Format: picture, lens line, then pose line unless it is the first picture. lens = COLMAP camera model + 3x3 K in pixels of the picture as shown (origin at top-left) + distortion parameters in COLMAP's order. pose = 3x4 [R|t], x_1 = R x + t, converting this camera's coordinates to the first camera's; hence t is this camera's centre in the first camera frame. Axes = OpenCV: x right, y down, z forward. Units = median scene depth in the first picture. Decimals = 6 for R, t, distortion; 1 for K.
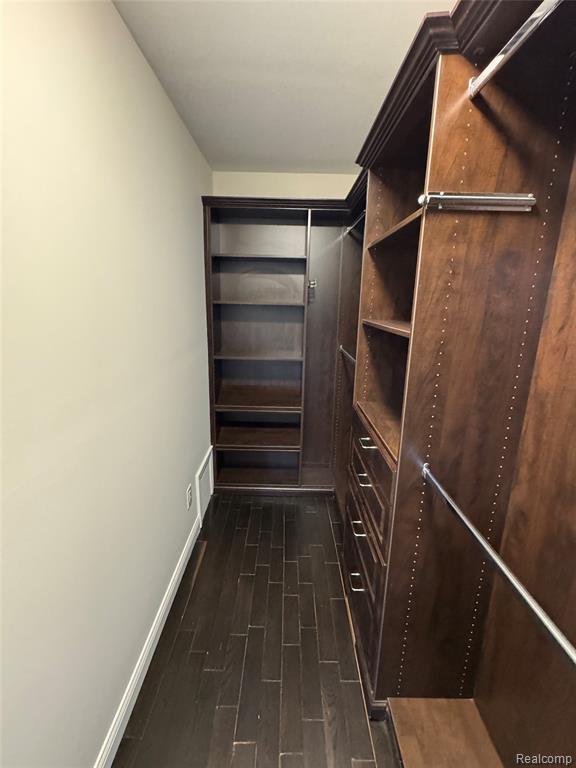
lens RADIAL K [[354.3, 0, 288.0], [0, 354.3, 384.4], [0, 0, 1]] dist [-0.003607, 0.000338]
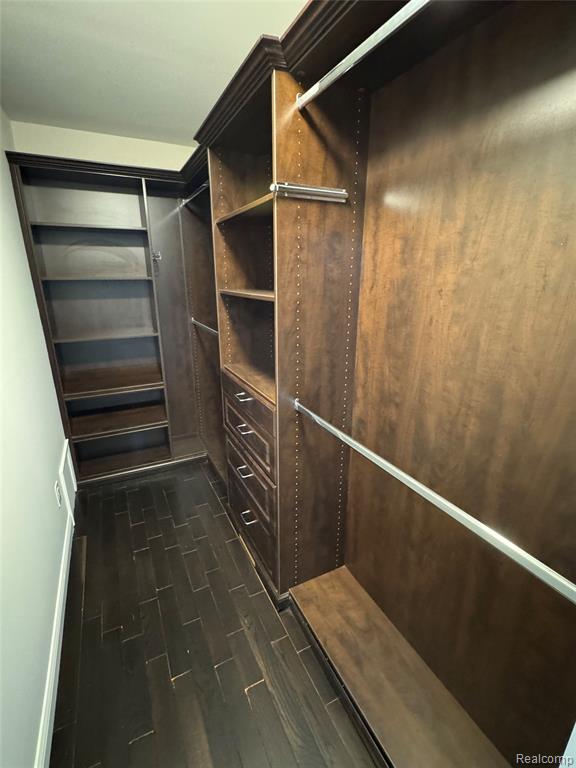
lens RADIAL K [[354.3, 0, 287.6], [0, 354.3, 384.1], [0, 0, 1]] dist [-0.003607, 0.000338]
pose [[0.895237, -0.153956, 0.418148, -0.139539], [0.124588, 0.987472, 0.096835, 0.033444], [-0.427818, -0.034594, 0.903203, -0.120944]]
